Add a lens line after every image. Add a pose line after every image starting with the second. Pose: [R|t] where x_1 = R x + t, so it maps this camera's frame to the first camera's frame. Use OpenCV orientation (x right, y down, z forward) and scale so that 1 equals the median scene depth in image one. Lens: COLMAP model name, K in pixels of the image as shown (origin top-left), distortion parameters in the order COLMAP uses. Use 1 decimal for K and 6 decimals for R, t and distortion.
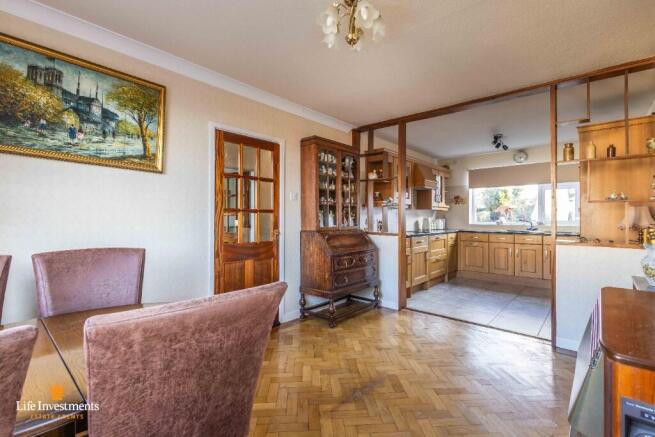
lens RADIAL K [[297.6, 0, 326.7], [0, 297.6, 217.7], [0, 0, 1]] dist [0.002452, 0.000026]
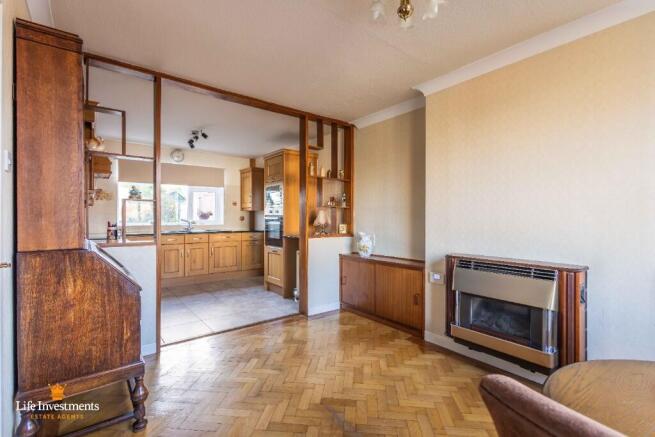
lens RADIAL K [[302.9, 0, 330.7], [0, 302.9, 218.2], [0, 0, 1]] dist [0.002512, 0.000190]
pose [[0.171741, -0.003227, 0.985137, -0.410332], [-0.001243, 0.999993, 0.003492, -0.003287], [-0.985141, -0.001824, 0.171736, 0.526306]]
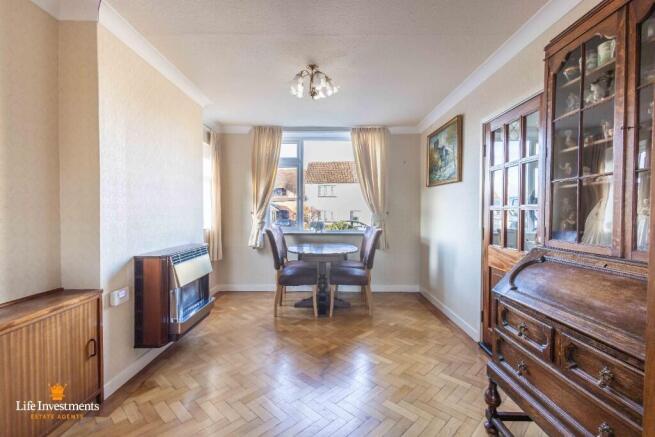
lens RADIAL K [[297.6, 0, 326.7], [0, 297.6, 217.7], [0, 0, 1]] dist [0.002452, 0.000026]
pose [[-0.745508, 0.008142, -0.666447, 0.515635], [-0.005598, 0.999814, 0.018477, -0.006886], [0.666473, 0.017505, -0.745324, 1.080201]]
